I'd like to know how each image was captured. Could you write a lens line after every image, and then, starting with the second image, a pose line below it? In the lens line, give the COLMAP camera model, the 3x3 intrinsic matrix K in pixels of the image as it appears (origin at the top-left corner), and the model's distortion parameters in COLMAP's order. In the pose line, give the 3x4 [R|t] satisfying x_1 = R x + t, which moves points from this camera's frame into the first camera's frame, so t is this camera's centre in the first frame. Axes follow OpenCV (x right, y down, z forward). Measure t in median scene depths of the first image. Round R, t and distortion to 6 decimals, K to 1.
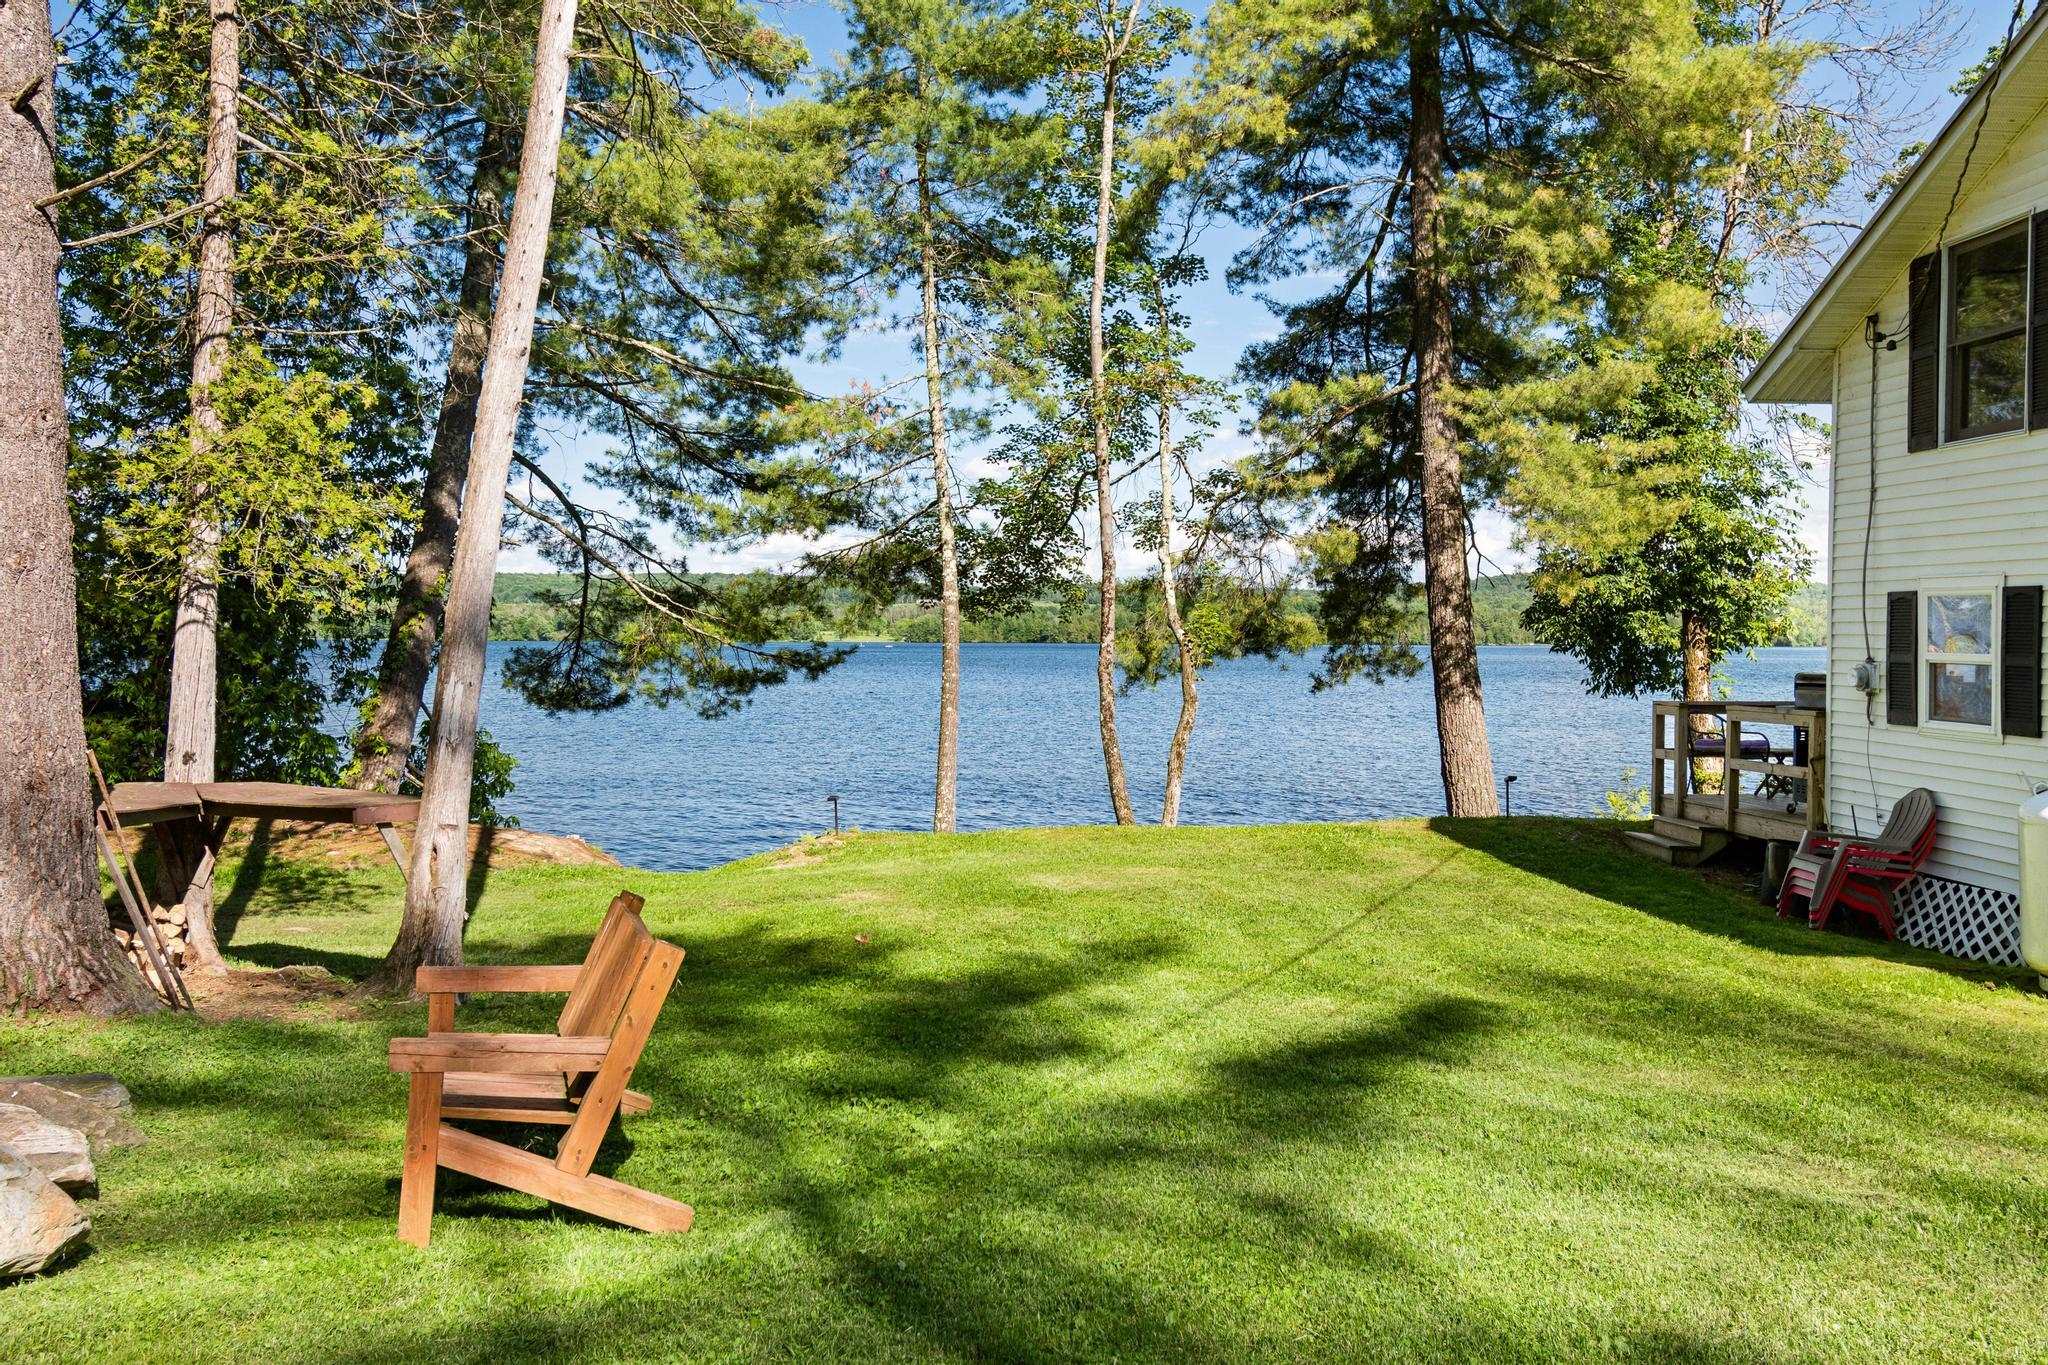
lens RADIAL K [[1704.9, 0, 1033.9], [0, 1704.9, 684.8], [0, 0, 1]] dist [0.004032, -0.002766]
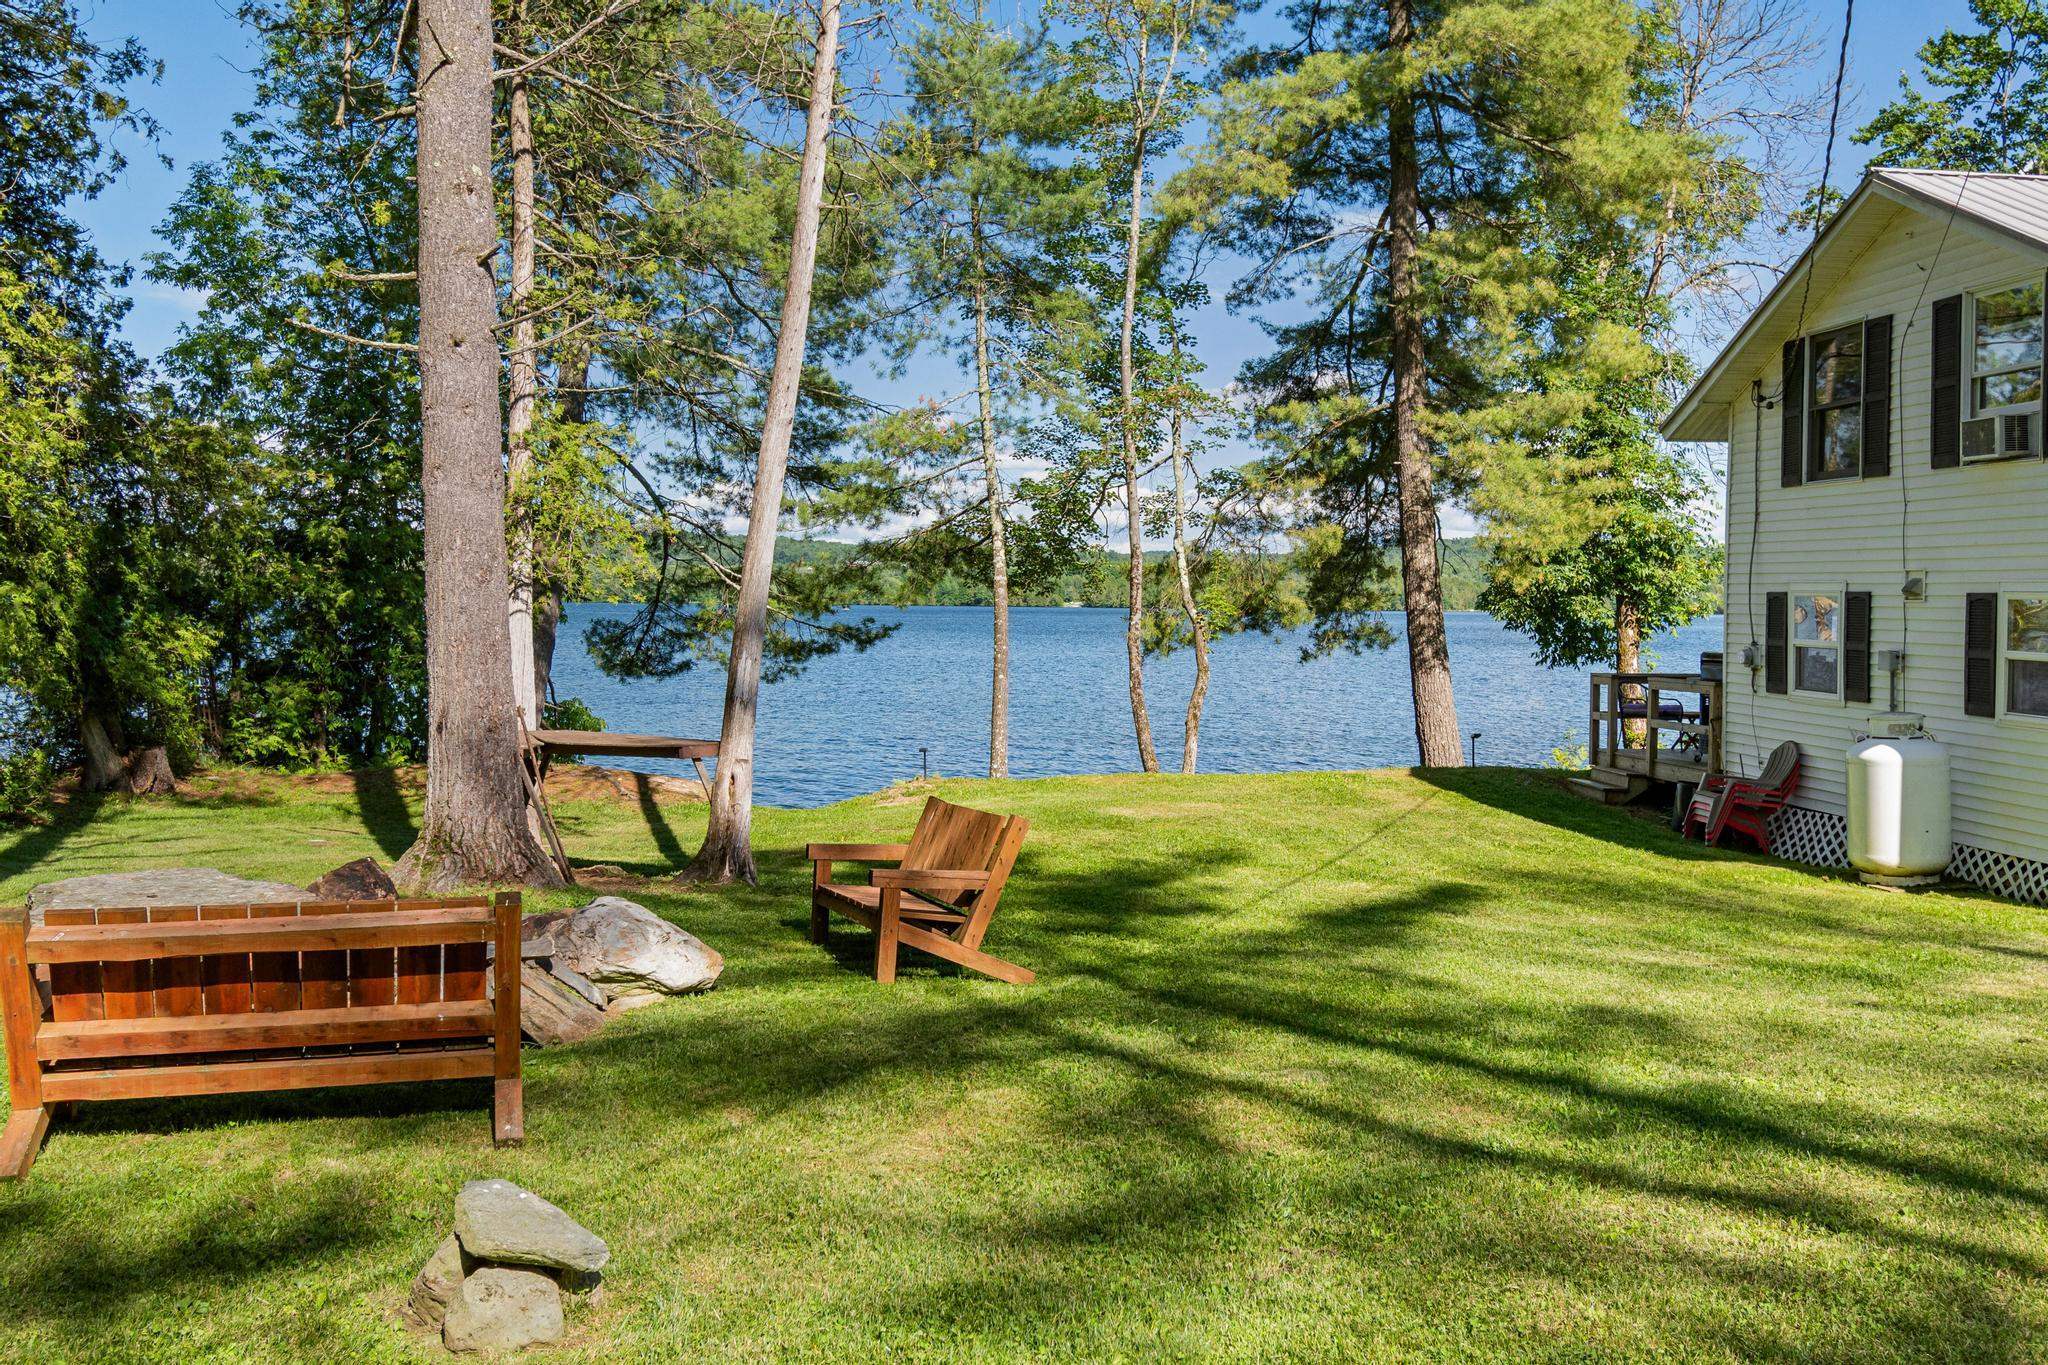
lens RADIAL K [[1749.0, 0, 1026.6], [0, 1749.0, 645.6], [0, 0, 1]] dist [0.000945, 0.000304]
pose [[0.999378, 0.005298, 0.034873, -0.071364], [-0.005232, 0.999984, -0.001999, -0.004565], [-0.034883, 0.001816, 0.999390, -0.200345]]
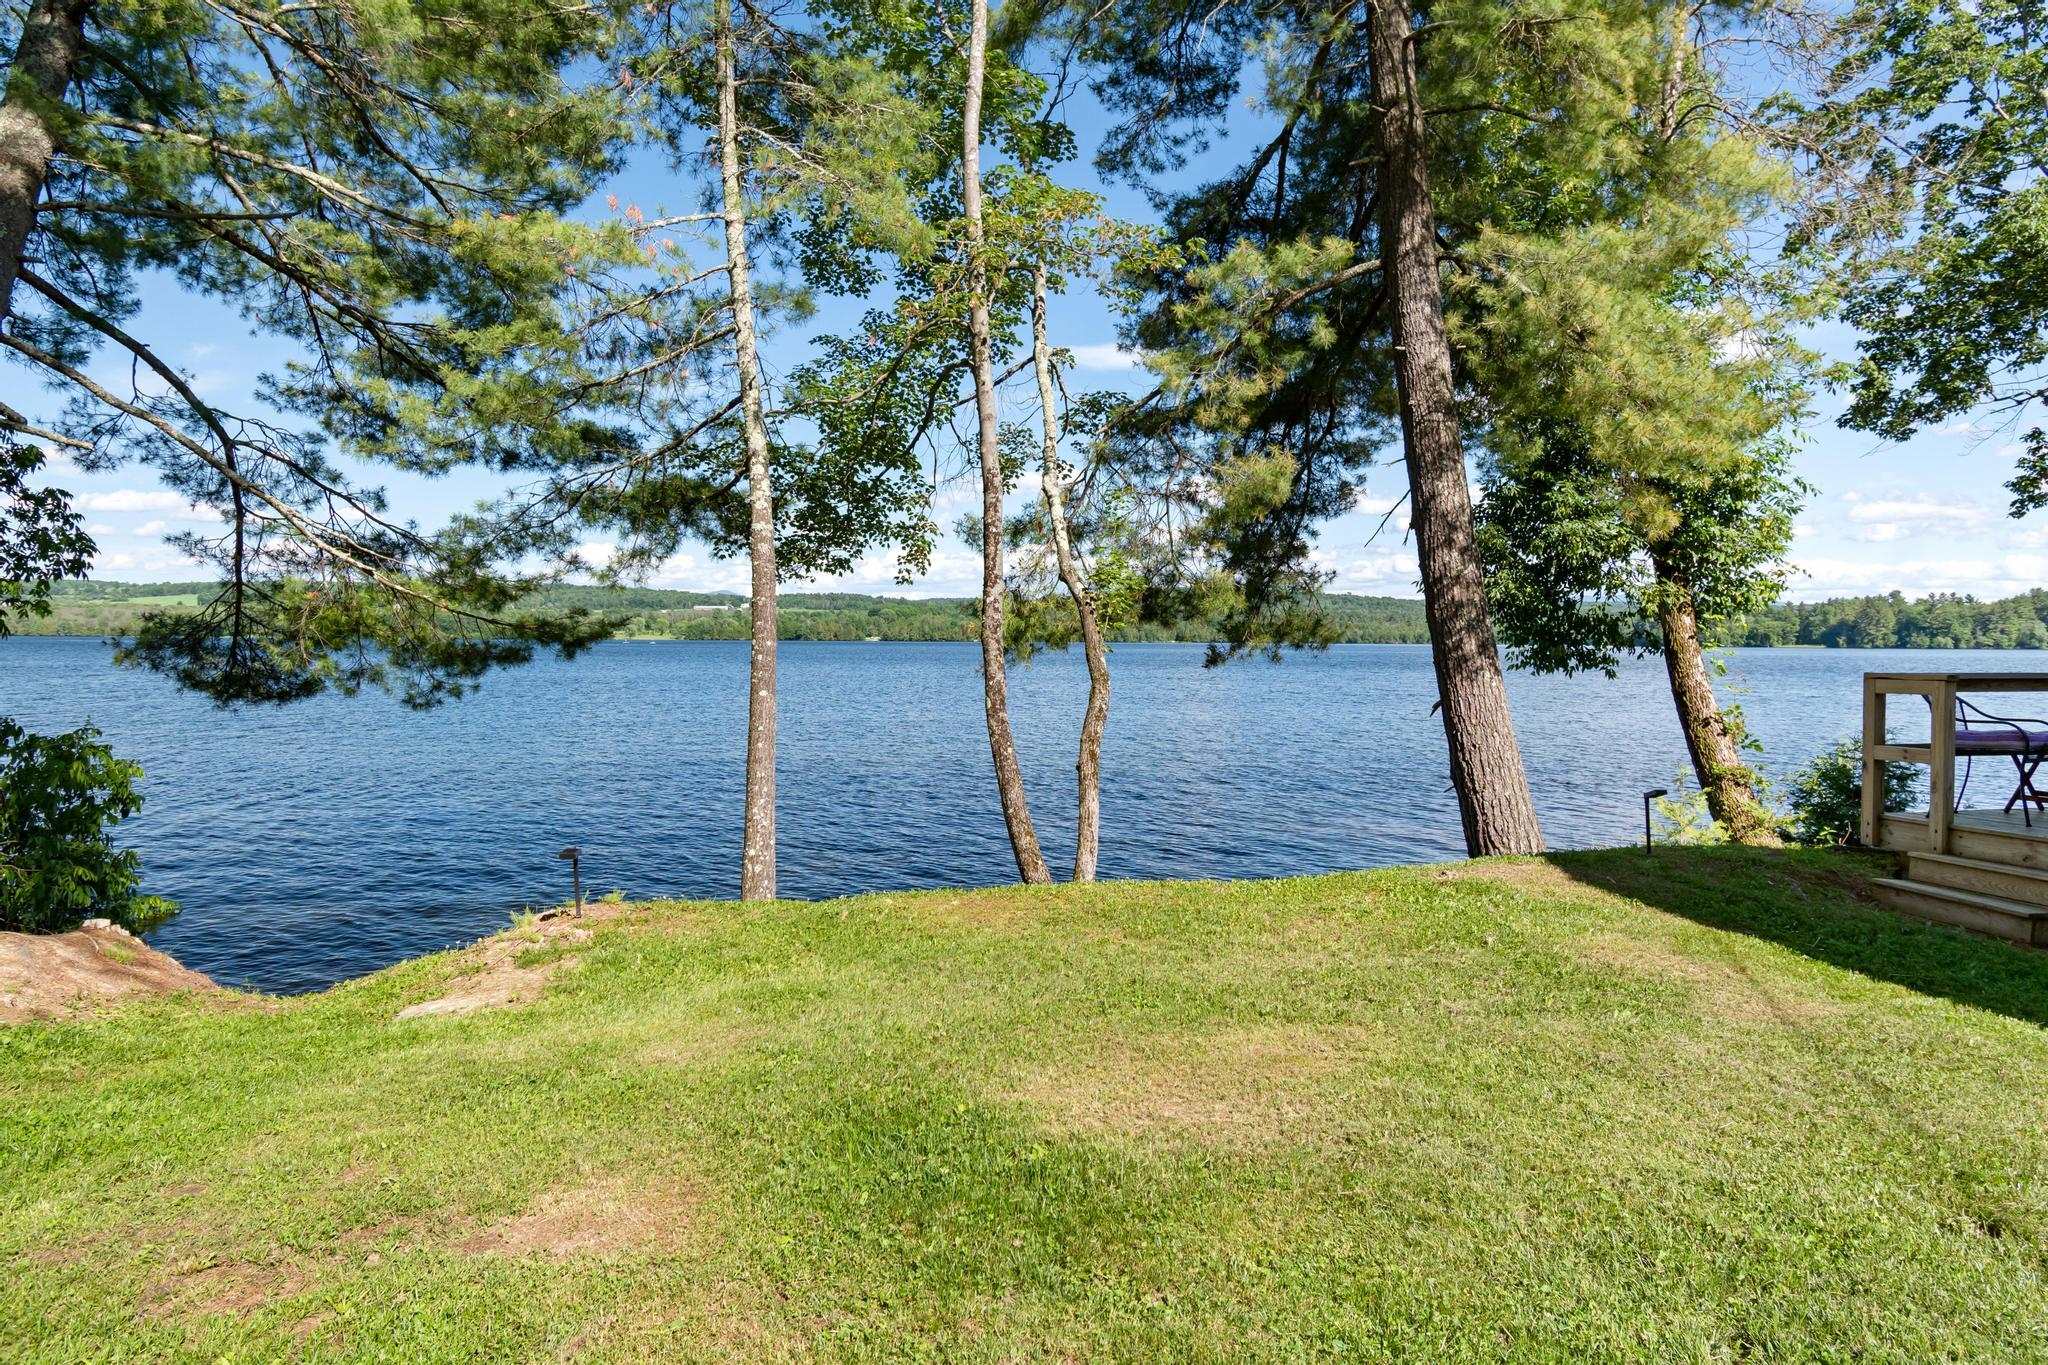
lens RADIAL K [[1324.4, 0, 1033.6], [0, 1324.4, 683.2], [0, 0, 1]] dist [0.004413, -0.004054]
pose [[0.983626, -0.005935, 0.180124, -0.037204], [0.004888, 0.999968, 0.006259, 0.007183], [-0.180155, -0.005276, 0.983624, 0.443036]]
